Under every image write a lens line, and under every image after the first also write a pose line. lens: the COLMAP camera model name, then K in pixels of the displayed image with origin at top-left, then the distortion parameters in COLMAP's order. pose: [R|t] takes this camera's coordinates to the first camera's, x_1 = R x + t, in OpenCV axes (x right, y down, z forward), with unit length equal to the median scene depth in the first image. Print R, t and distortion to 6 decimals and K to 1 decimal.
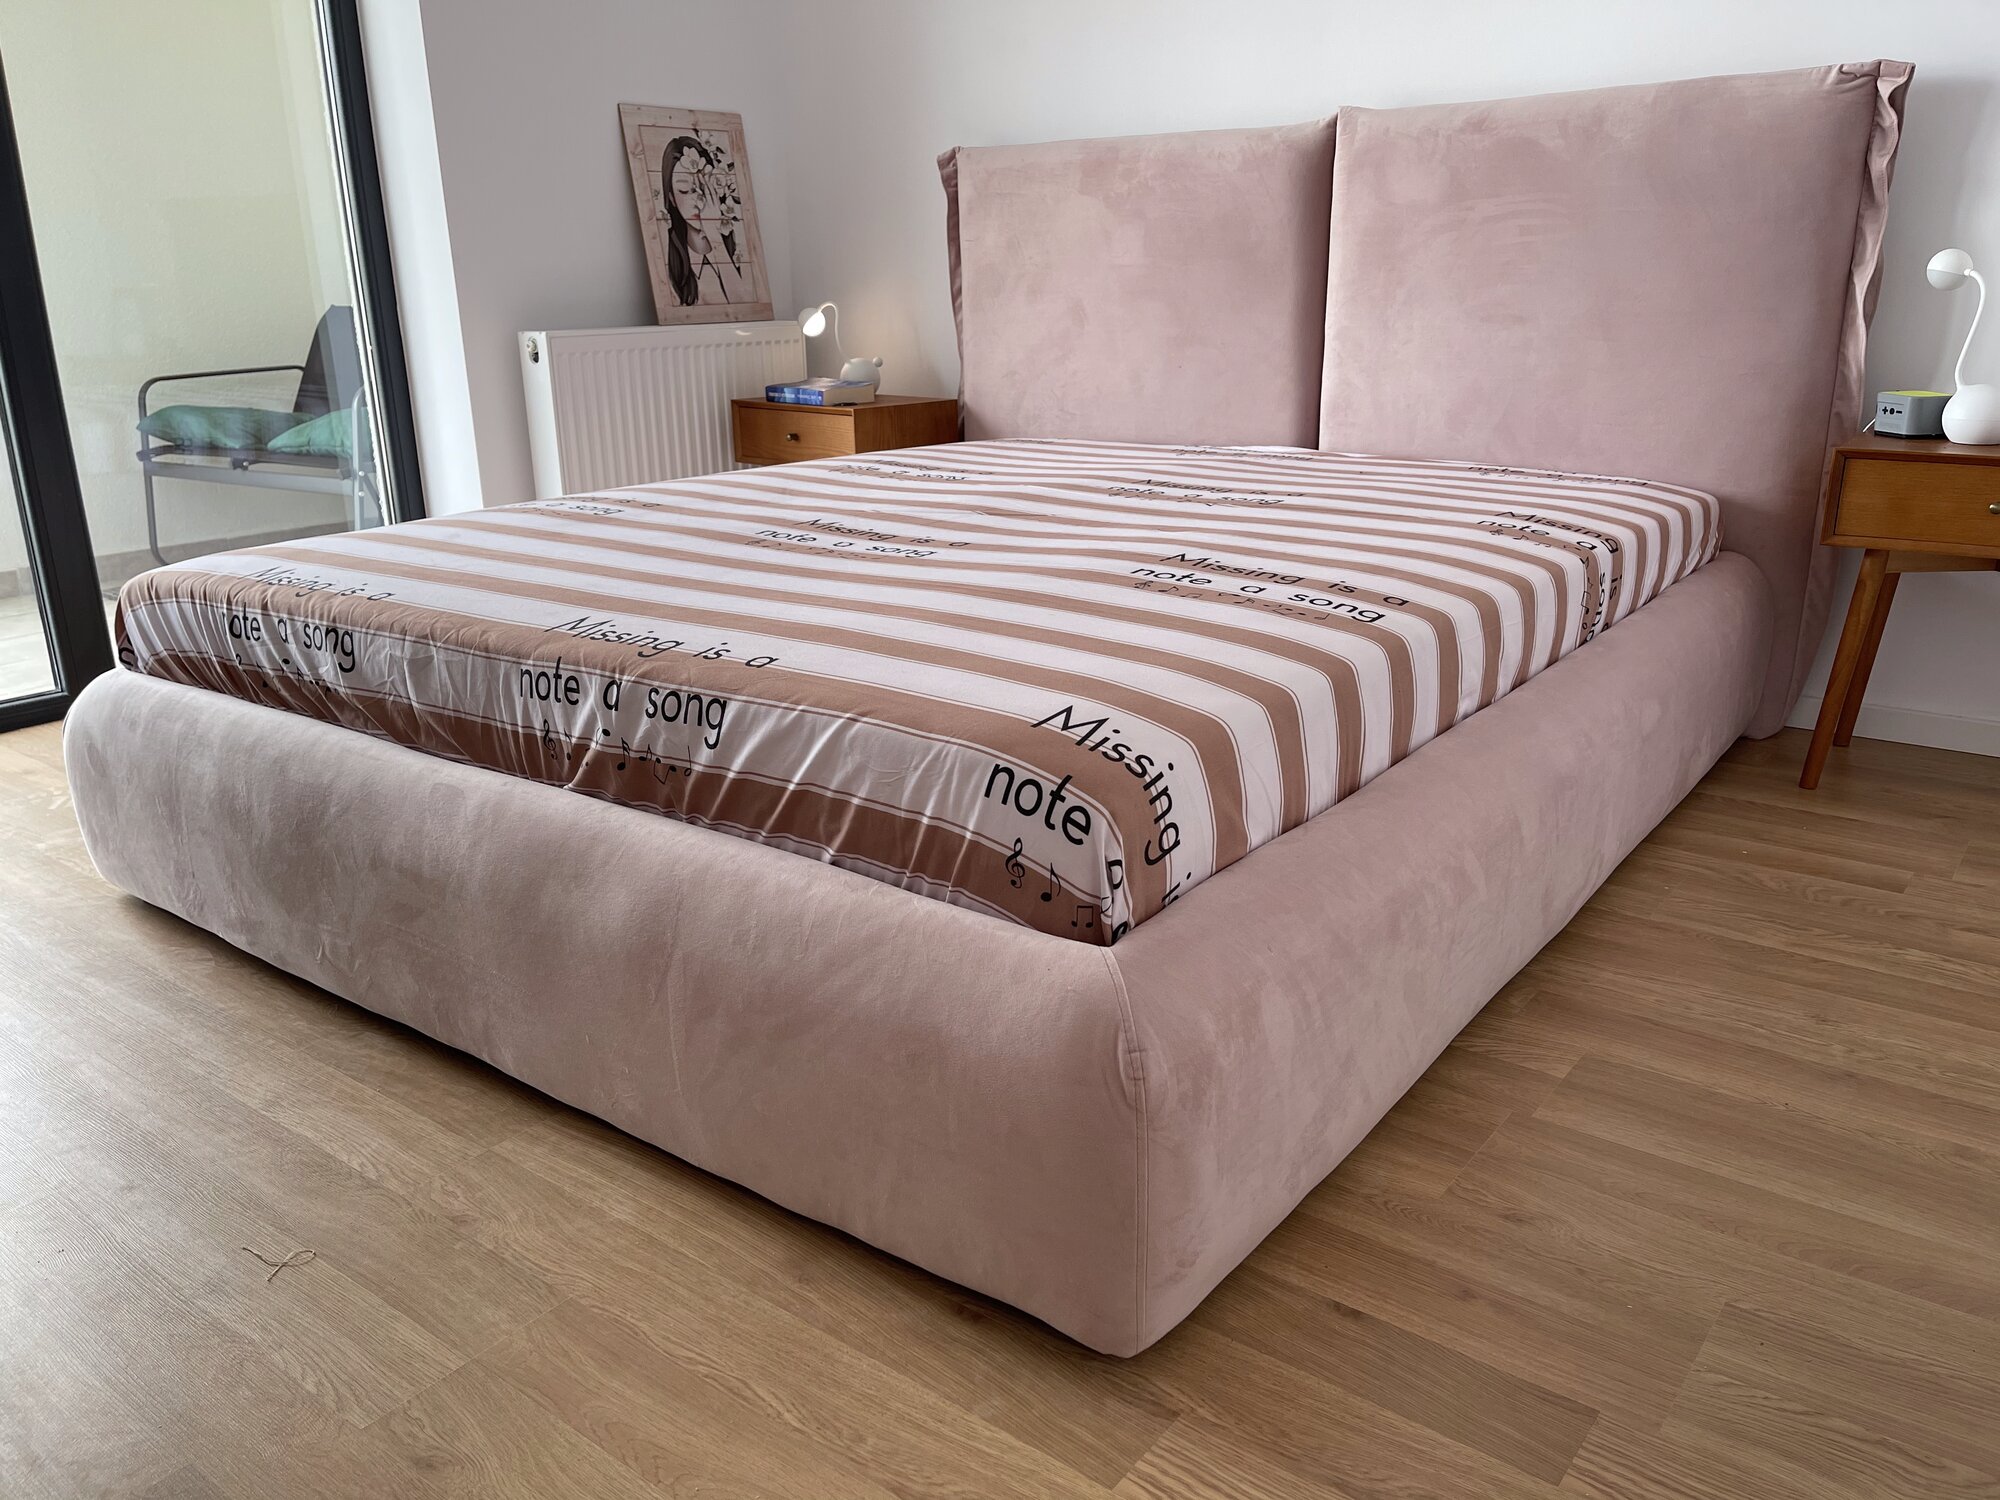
lens RADIAL K [[1507.0, 0, 999.1], [0, 1507.0, 755.7], [0, 0, 1]] dist [0.070539, -0.093578]
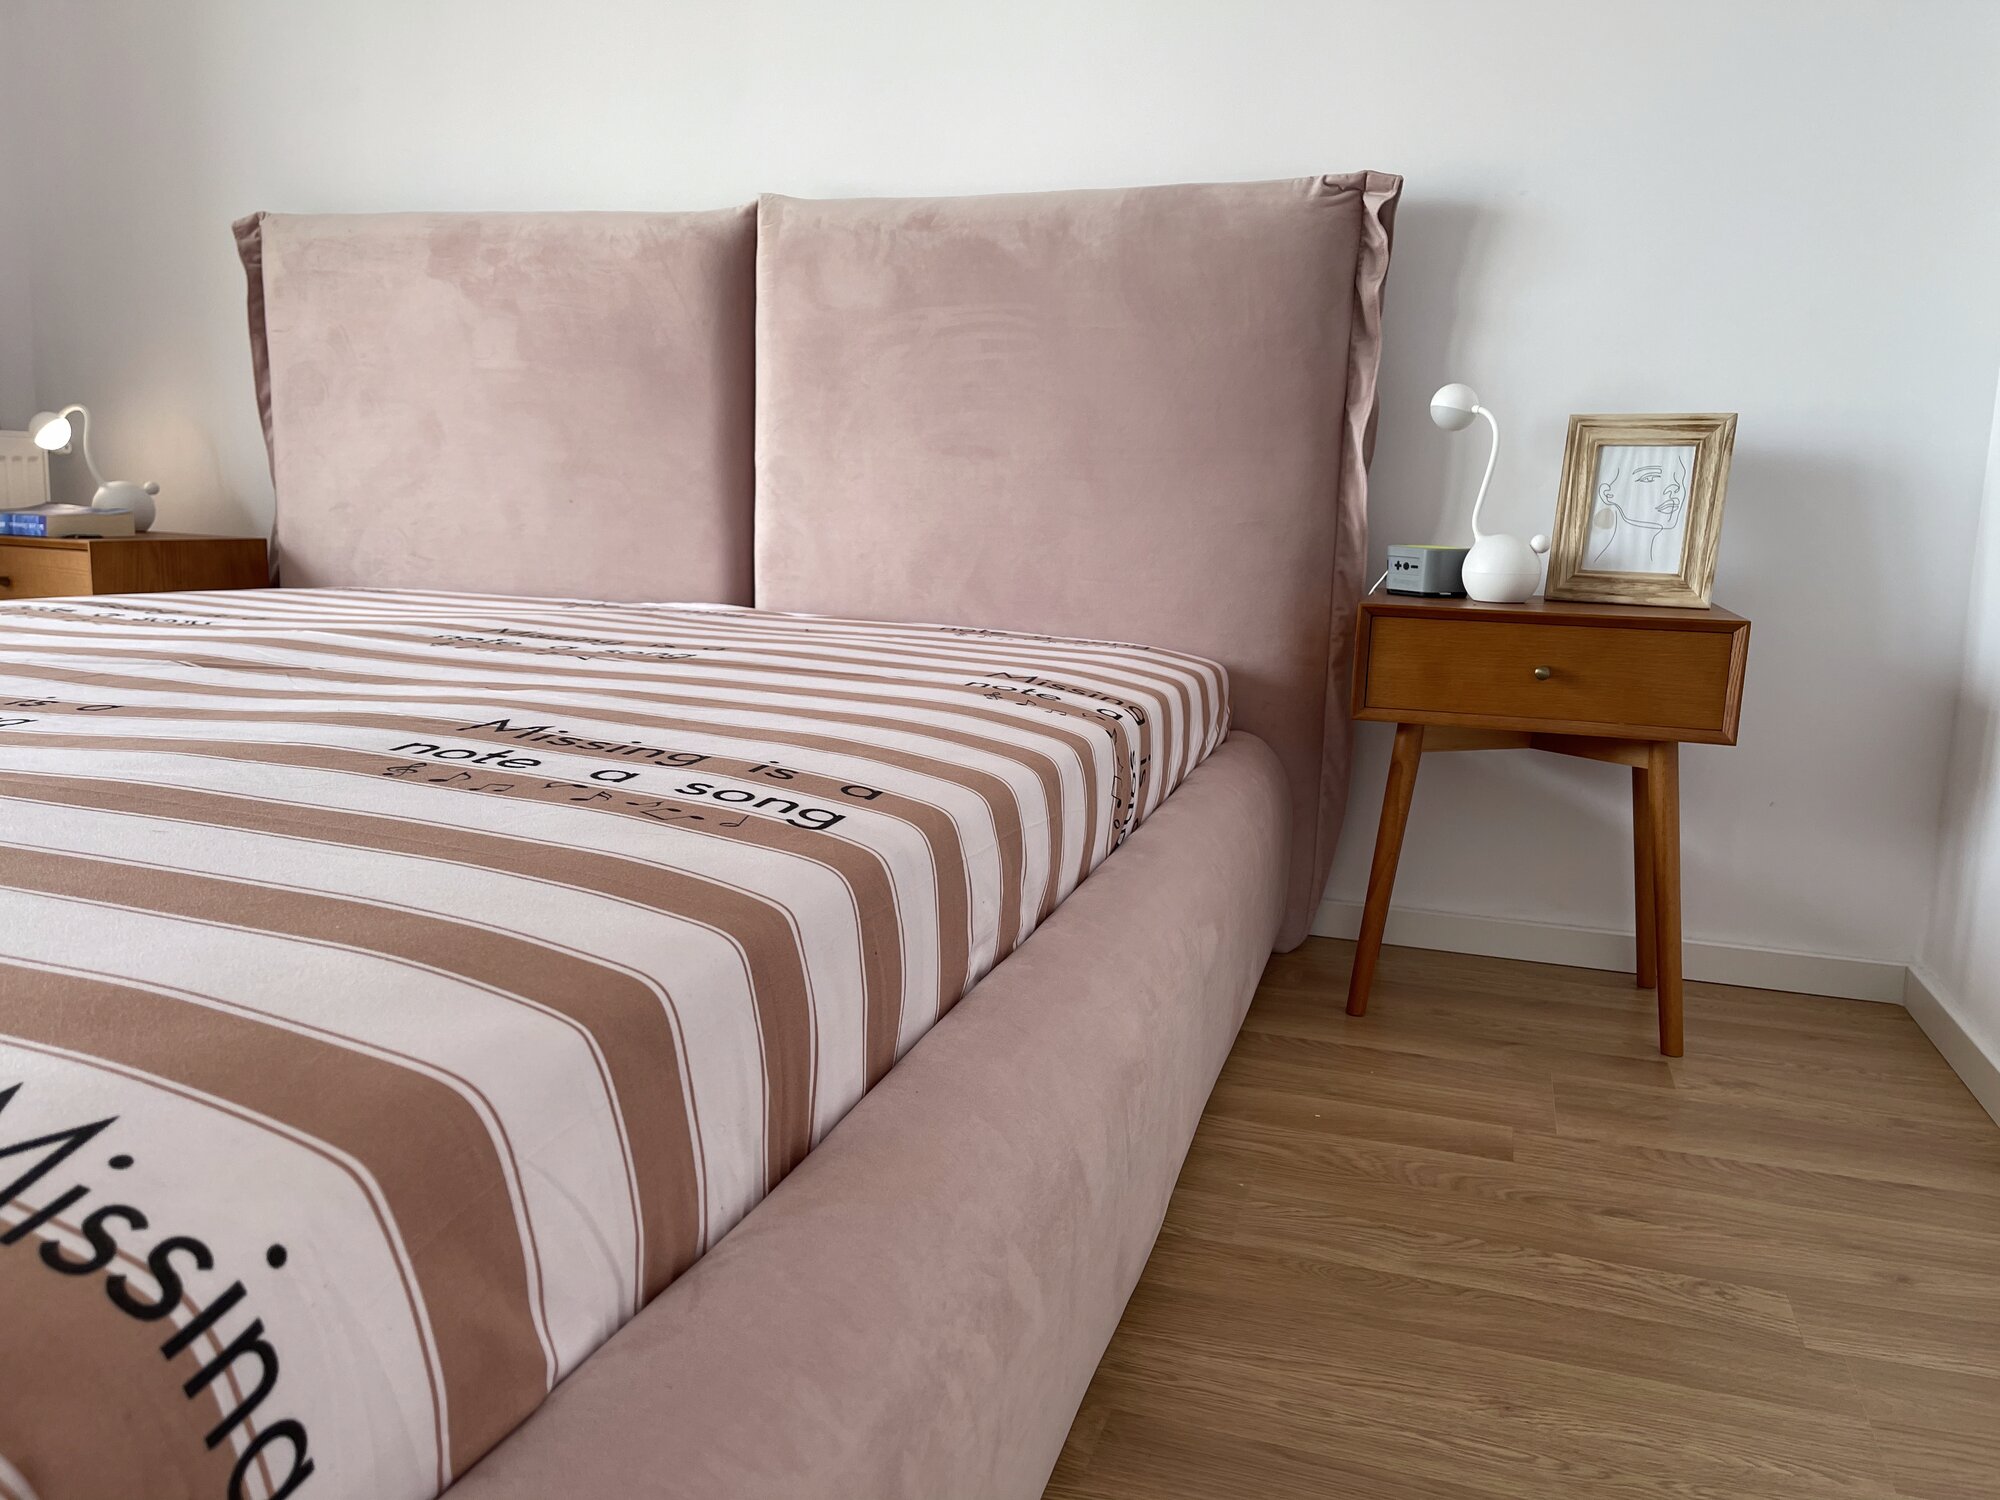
lens RADIAL K [[1507.0, 0, 1006.3], [0, 1507.0, 757.6], [0, 0, 1]] dist [0.070539, -0.093578]
pose [[0.937991, -0.012093, 0.346448, 0.091446], [0.057664, 0.990911, -0.121535, -0.033479], [-0.341830, 0.133977, 0.930163, 0.355187]]
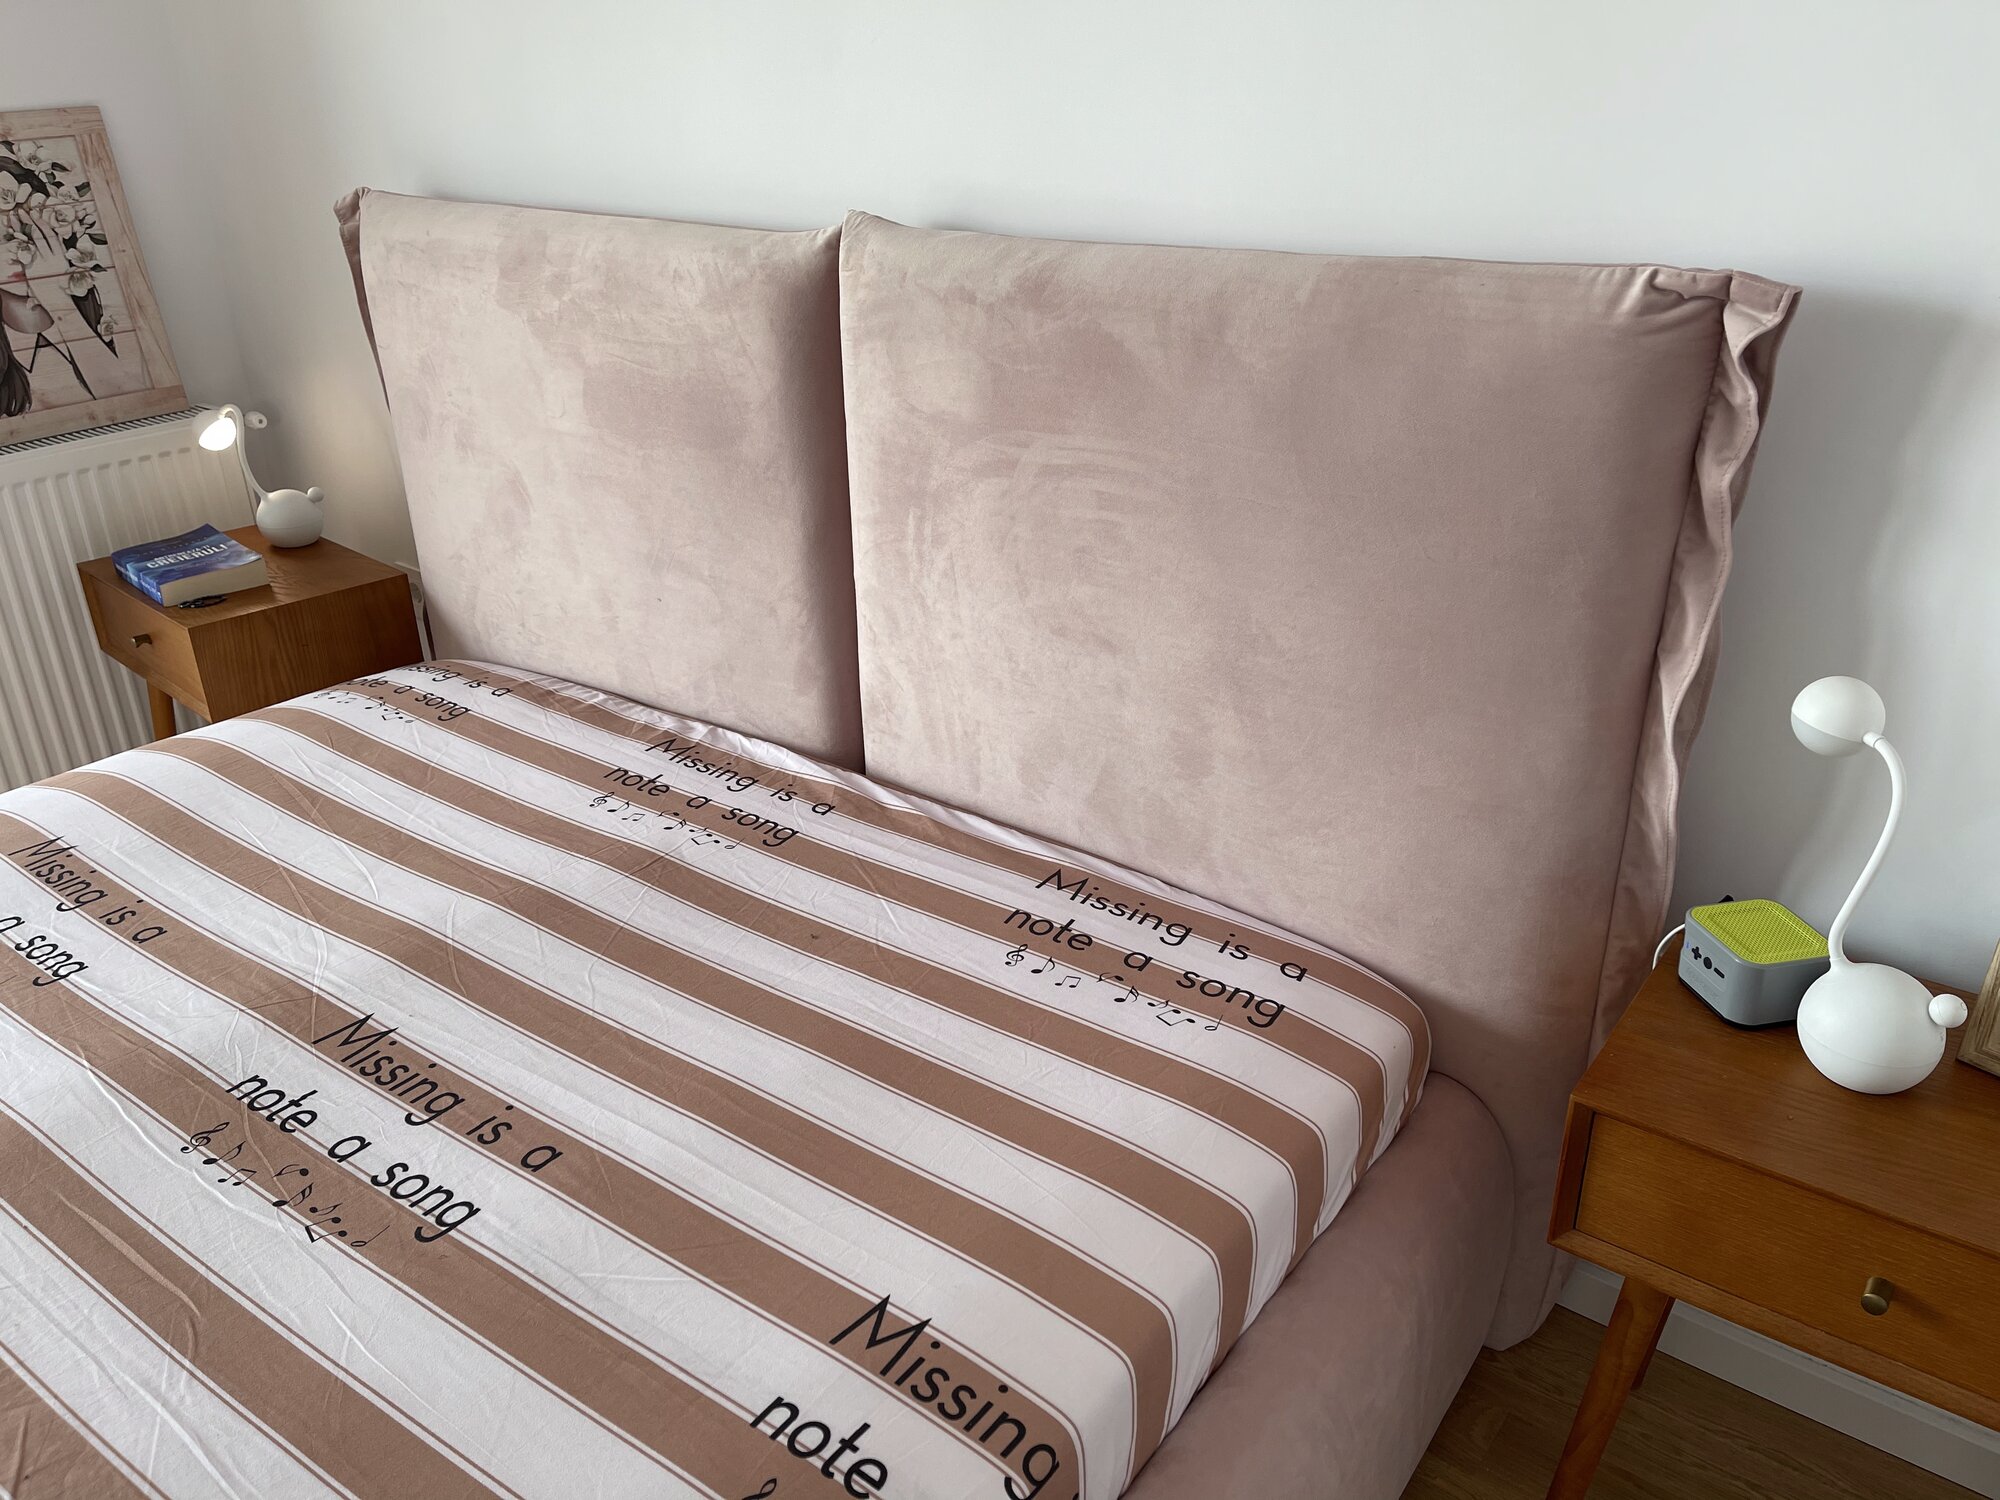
lens RADIAL K [[1507.0, 0, 1007.7], [0, 1507.0, 741.4], [0, 0, 1]] dist [0.070539, -0.093578]
pose [[0.999996, -0.001766, 0.002259, 0.410899], [0.001458, 0.991554, 0.129689, -0.439525], [-0.002469, -0.129685, 0.991552, 0.589567]]
